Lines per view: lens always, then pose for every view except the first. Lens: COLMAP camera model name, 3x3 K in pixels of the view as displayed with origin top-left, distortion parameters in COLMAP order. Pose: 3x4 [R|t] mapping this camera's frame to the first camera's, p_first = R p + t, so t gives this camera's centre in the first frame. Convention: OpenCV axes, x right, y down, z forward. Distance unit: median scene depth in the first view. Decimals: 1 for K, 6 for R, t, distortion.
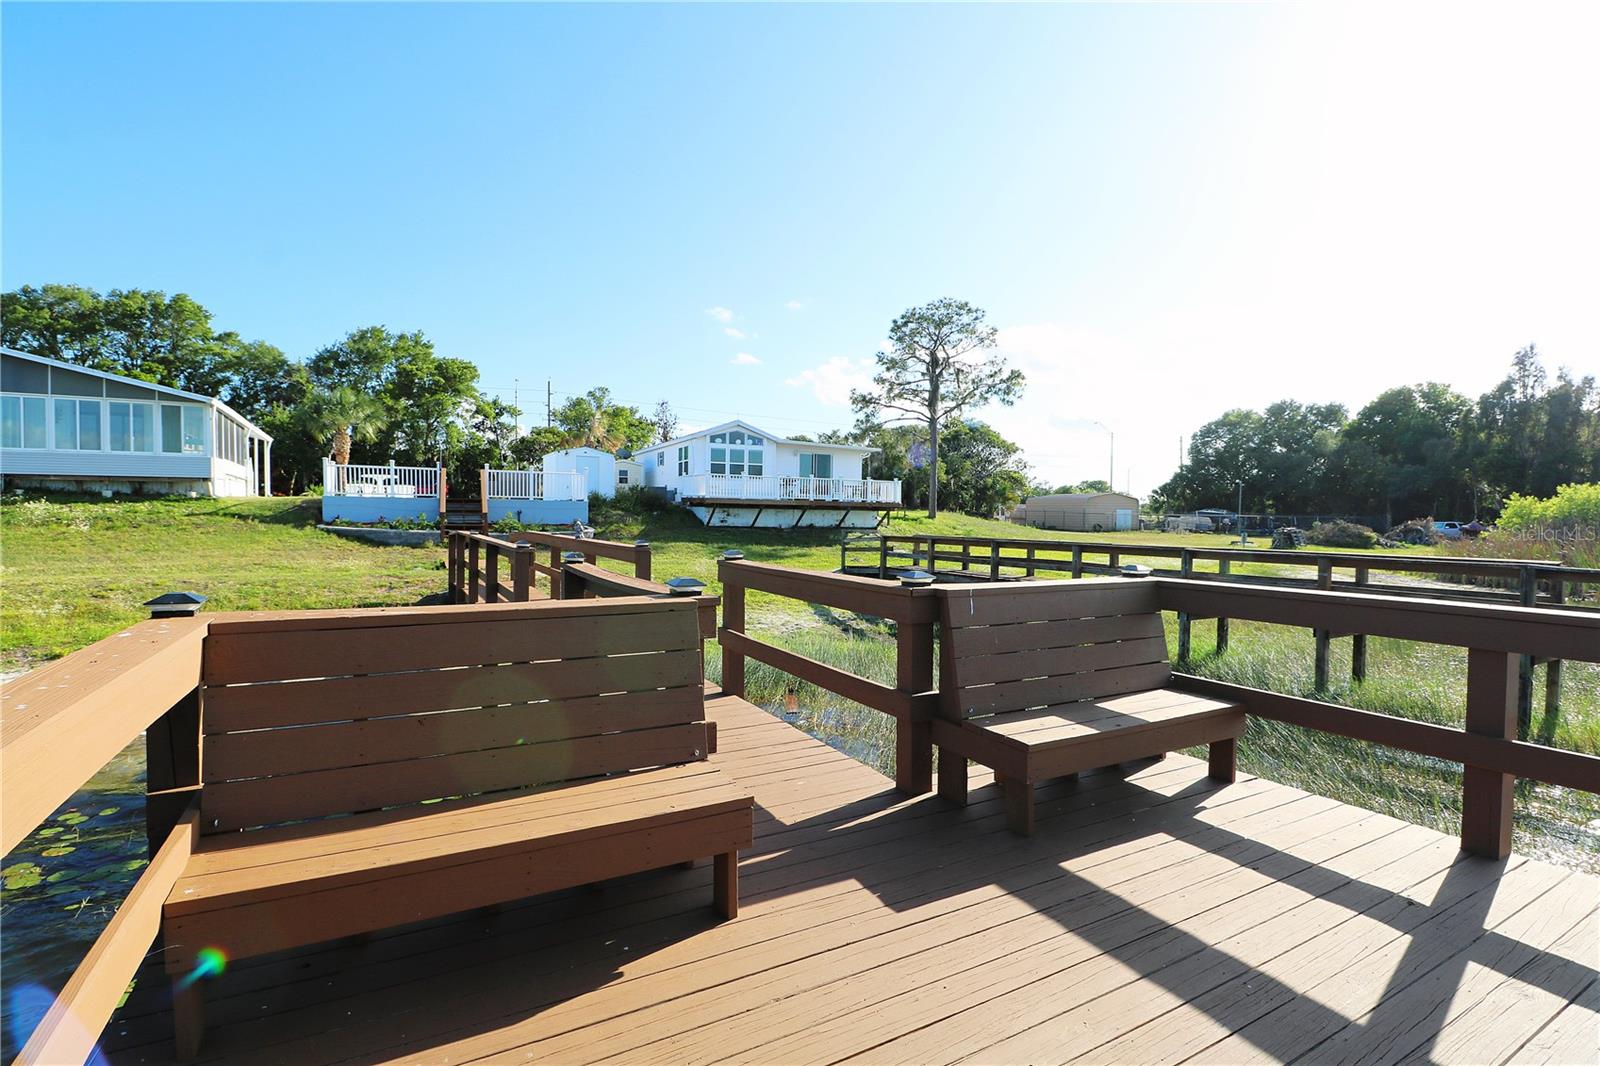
lens RADIAL K [[746.9, 0, 805.8], [0, 746.9, 532.1], [0, 0, 1]] dist [0.000711, -0.015291]
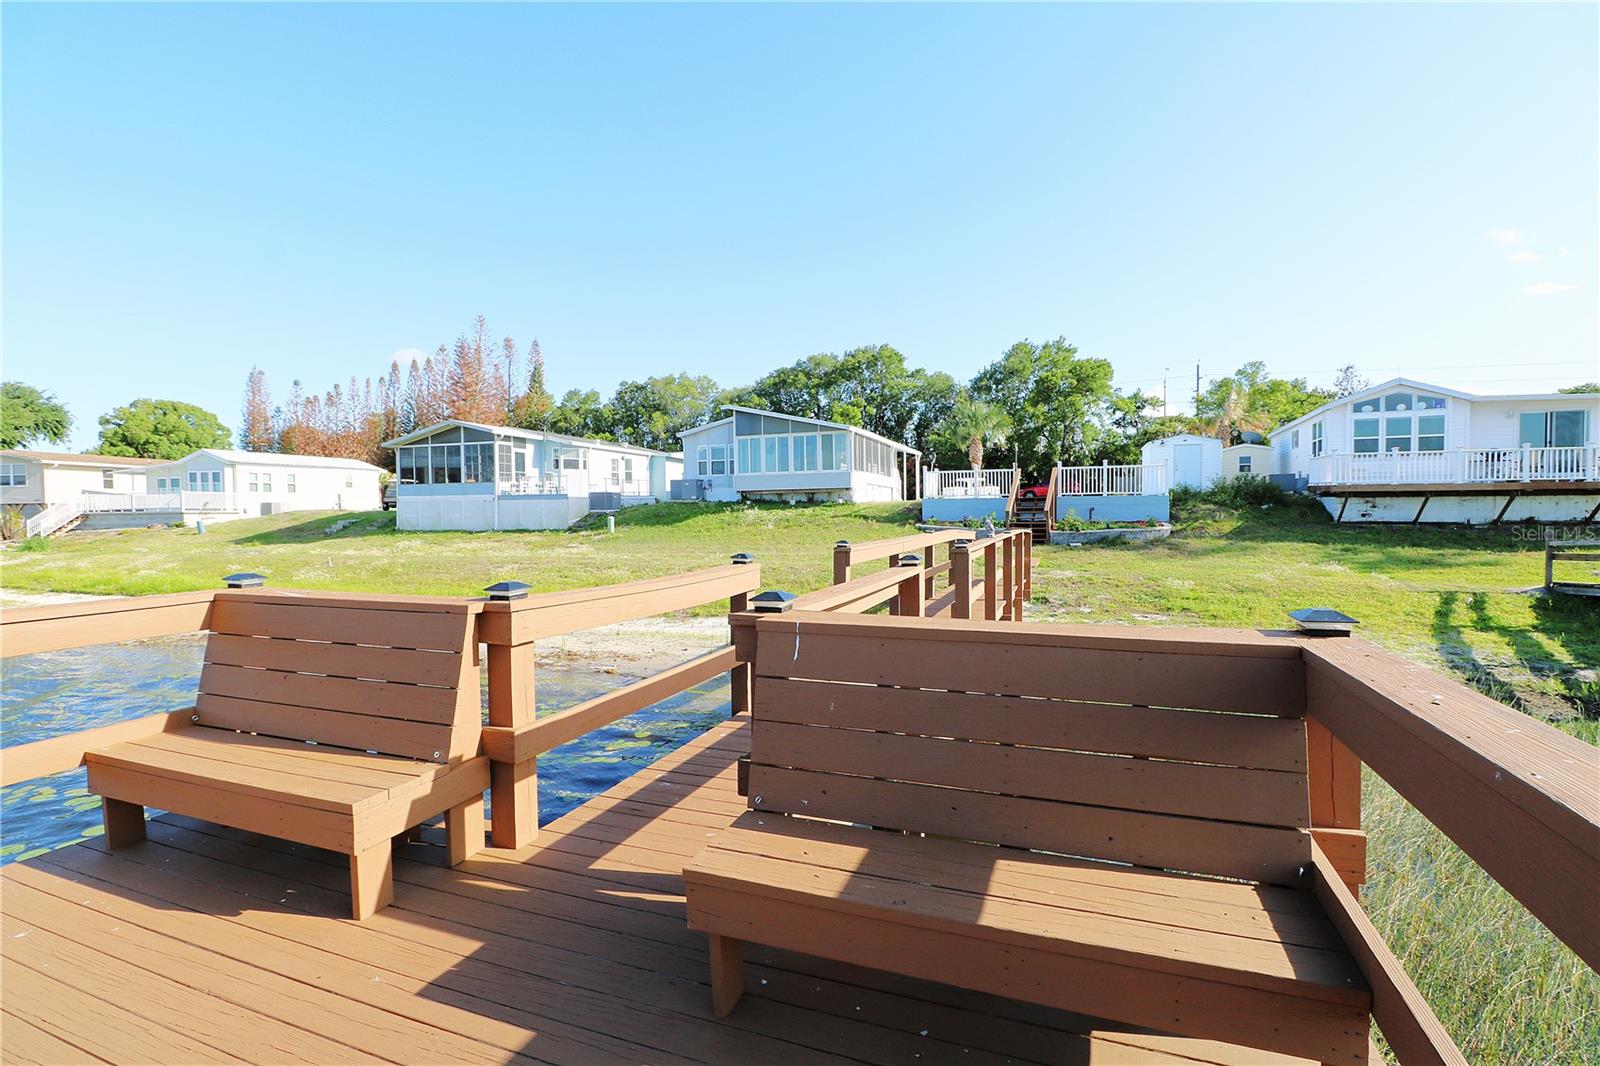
lens RADIAL K [[746.9, 0, 805.8], [0, 746.9, 532.1], [0, 0, 1]] dist [0.000711, -0.015291]
pose [[0.640346, 0.002367, -0.768083, 0.098109], [0.001272, 0.999991, 0.004142, -0.000927], [0.768086, -0.003629, 0.640337, 0.076356]]
